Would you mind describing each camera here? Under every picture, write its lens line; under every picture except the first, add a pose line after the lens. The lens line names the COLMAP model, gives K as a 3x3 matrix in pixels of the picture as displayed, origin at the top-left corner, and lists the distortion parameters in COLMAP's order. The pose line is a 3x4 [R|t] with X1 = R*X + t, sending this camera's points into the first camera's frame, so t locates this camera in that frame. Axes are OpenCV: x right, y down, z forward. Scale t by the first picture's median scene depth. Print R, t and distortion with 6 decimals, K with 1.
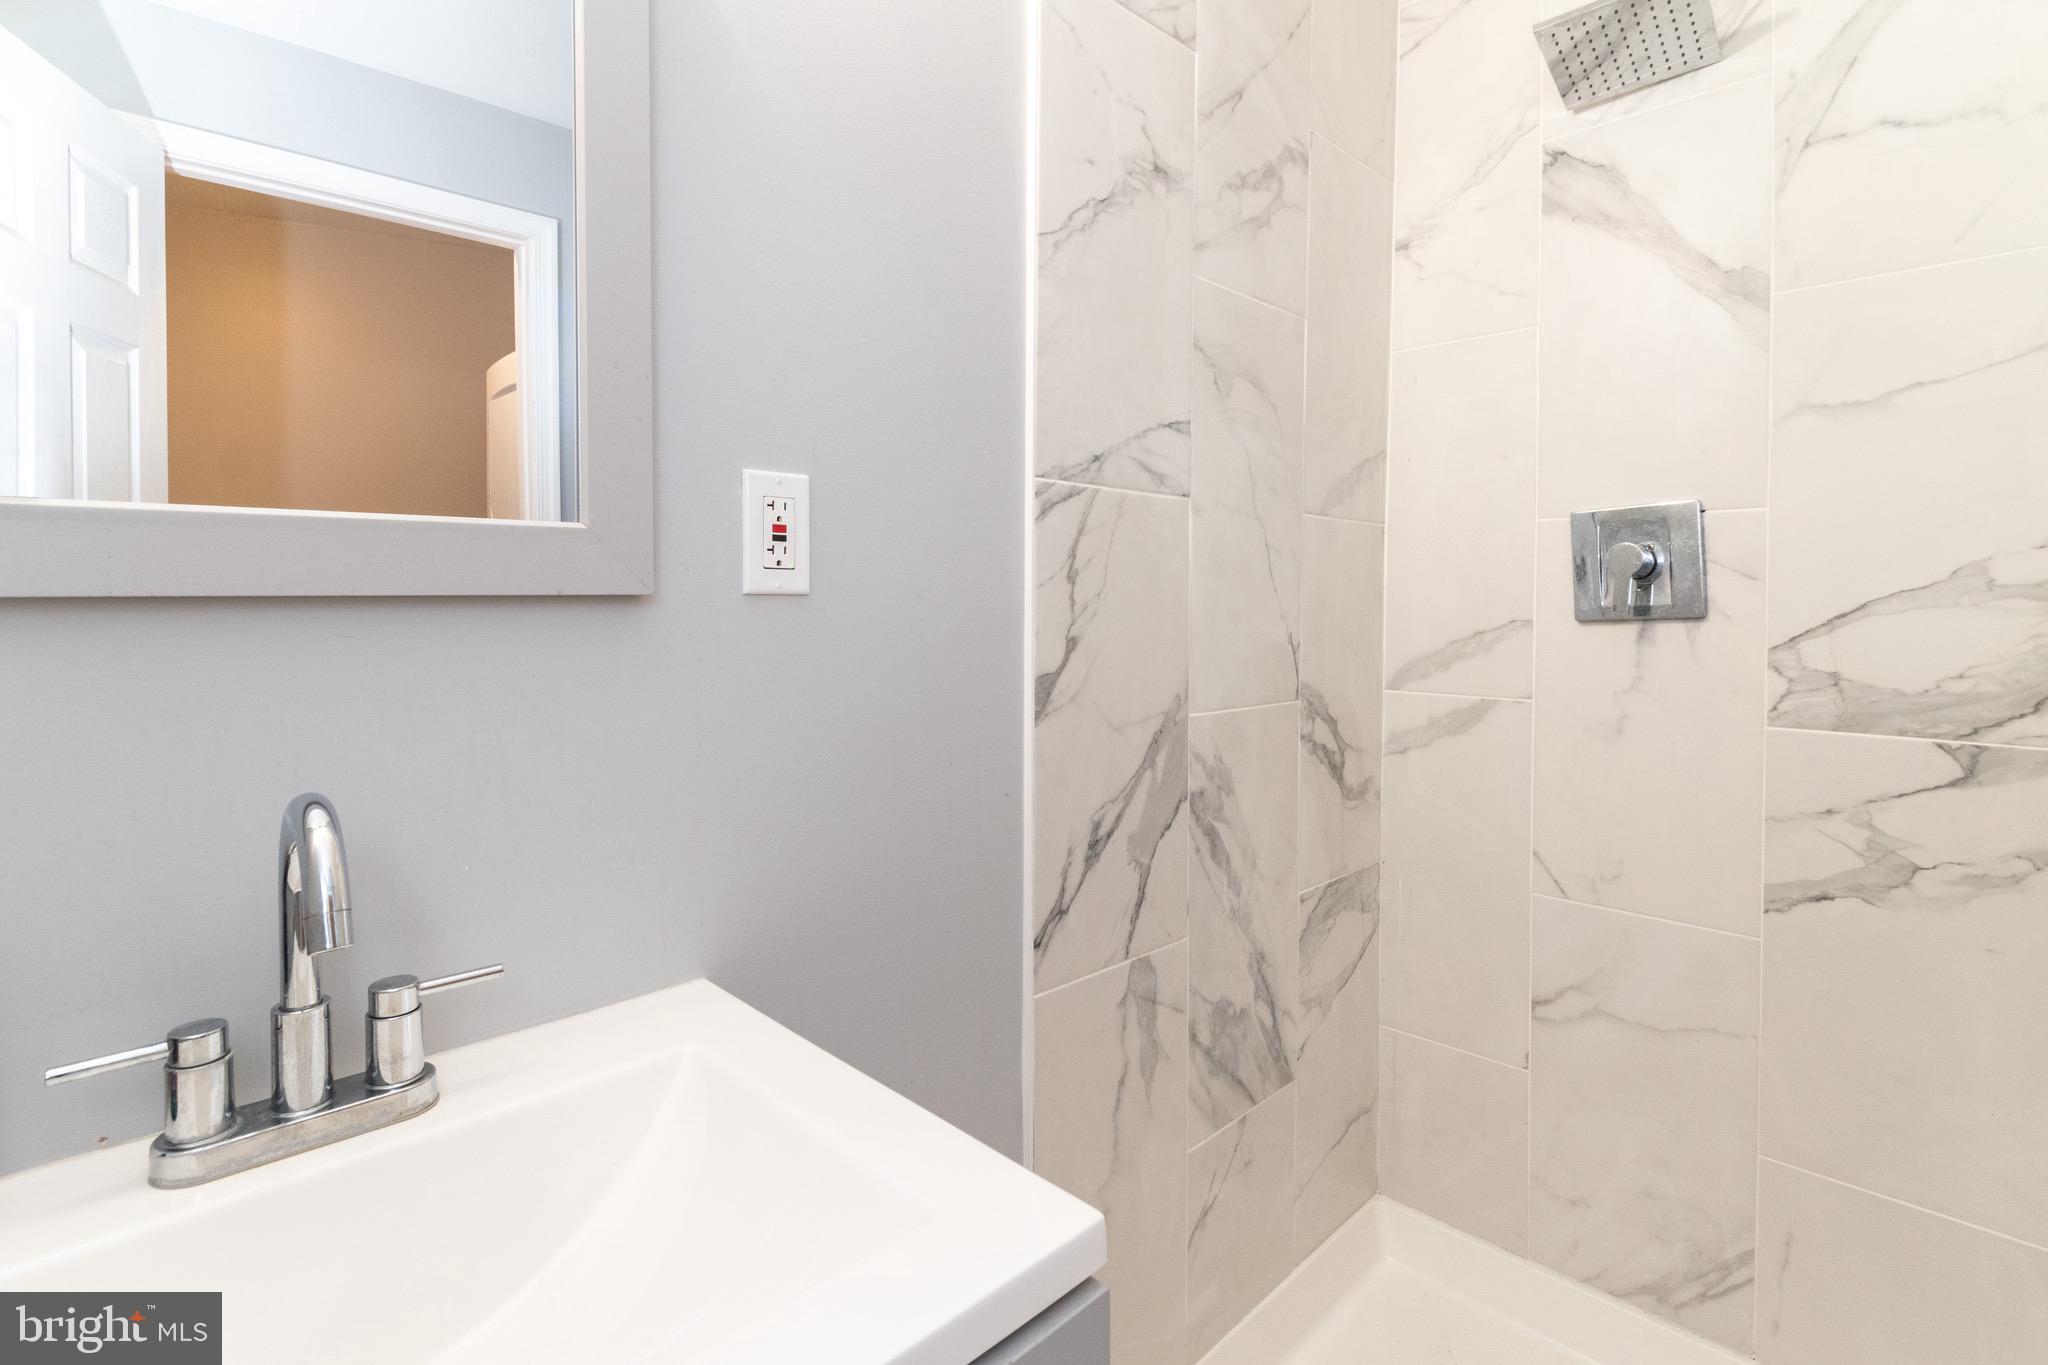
lens RADIAL K [[966.8, 0, 960.0], [0, 966.8, 628.9], [0, 0, 1]] dist [-0.001121, -0.000471]
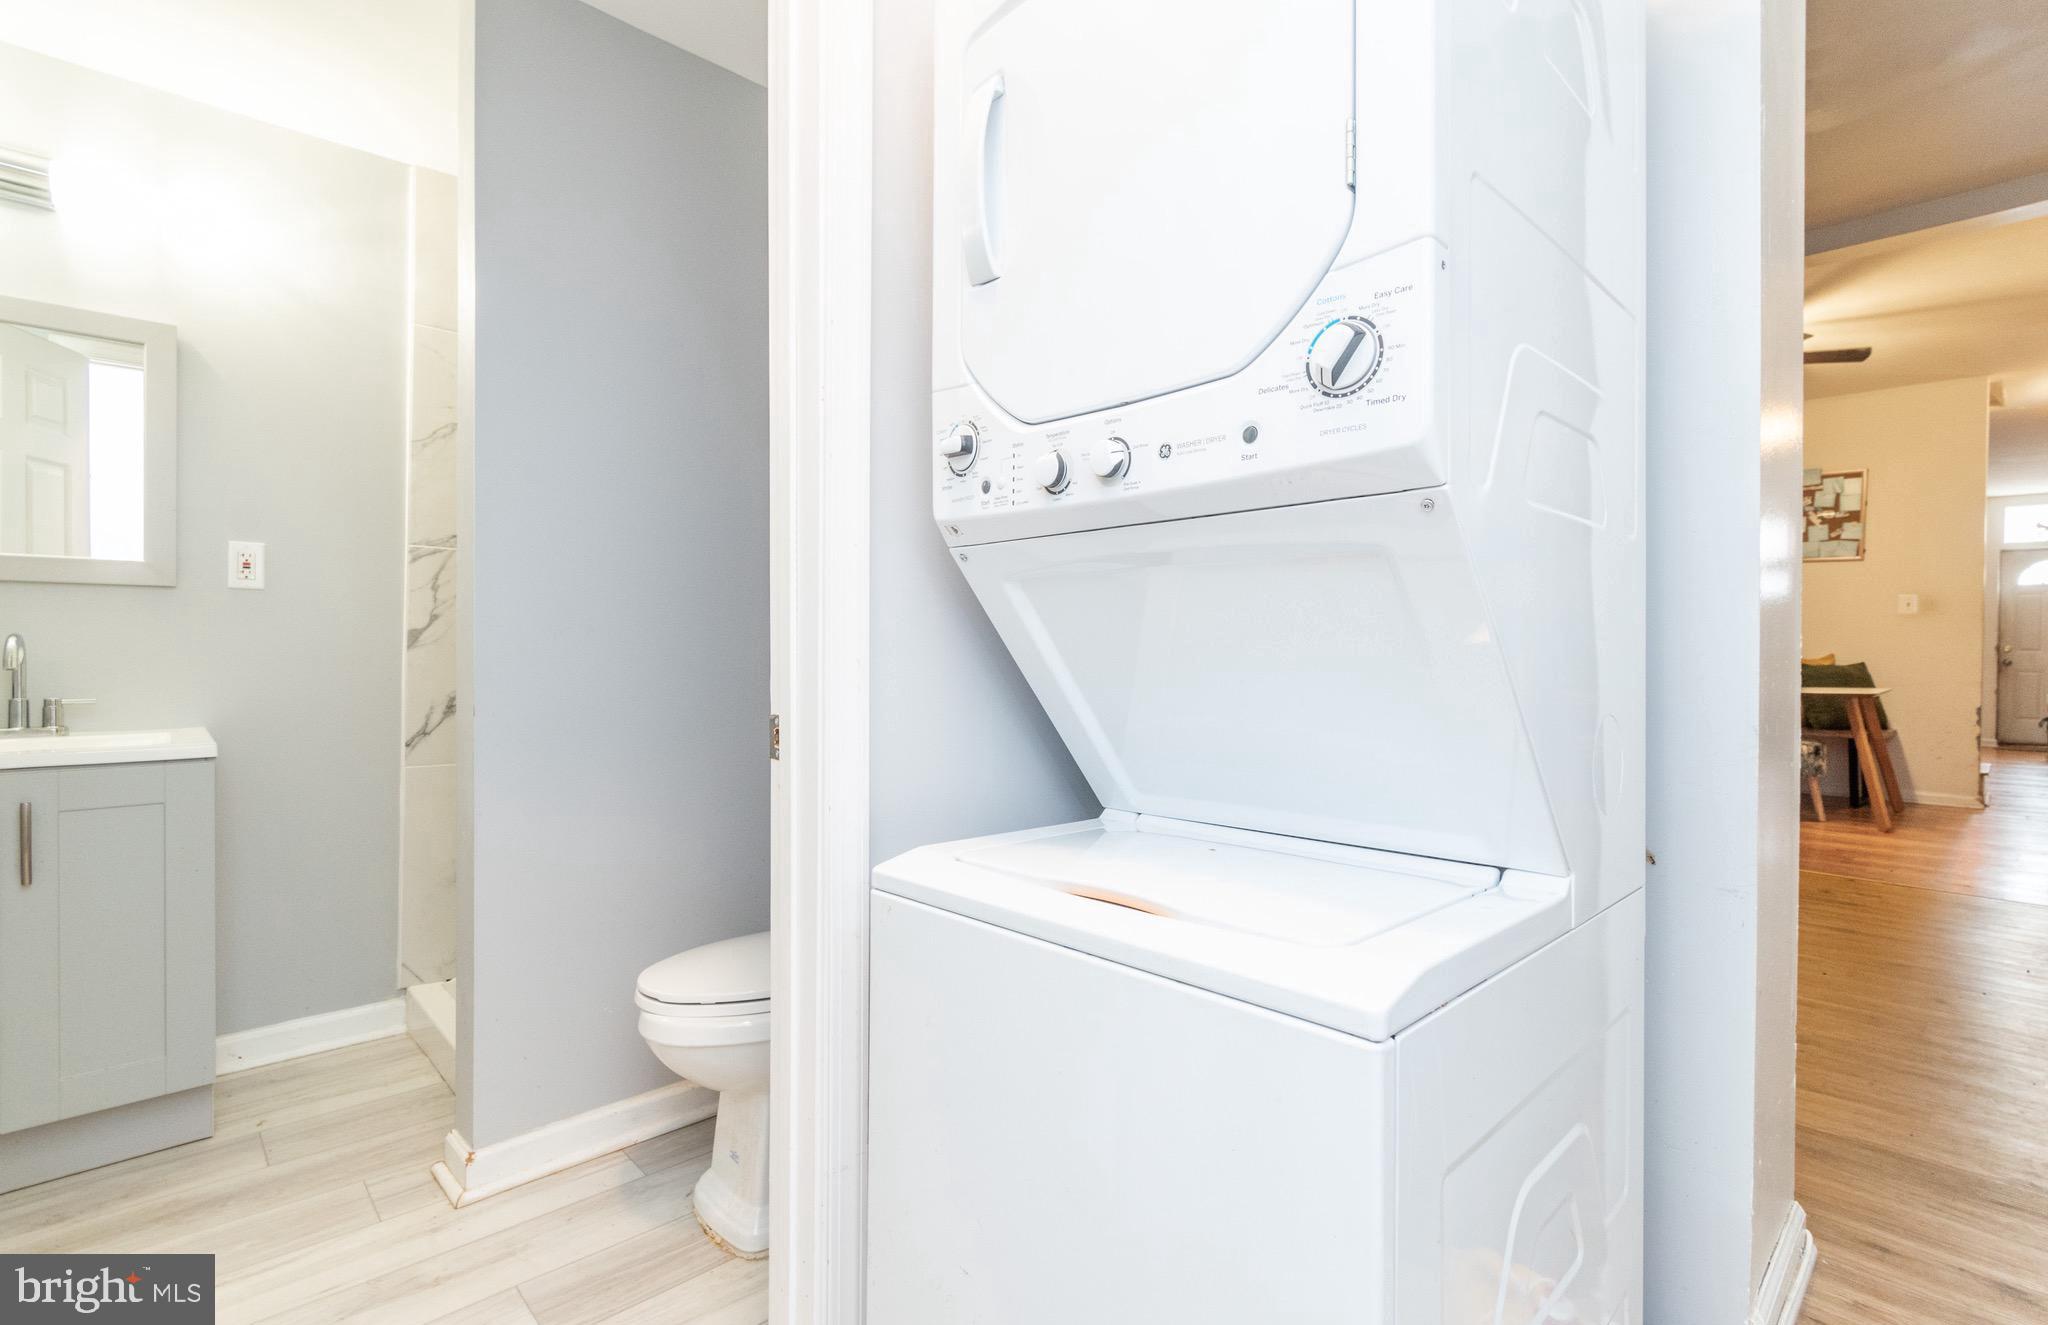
lens RADIAL K [[925.2, 0, 1028.1], [0, 925.2, 662.7], [0, 0, 1]] dist [0.002663, 0.000544]
pose [[0.999259, 0.013666, 0.035970, 1.478106], [-0.013254, 0.999844, -0.011667, 0.133120], [-0.036123, 0.011181, 0.999285, -1.275086]]
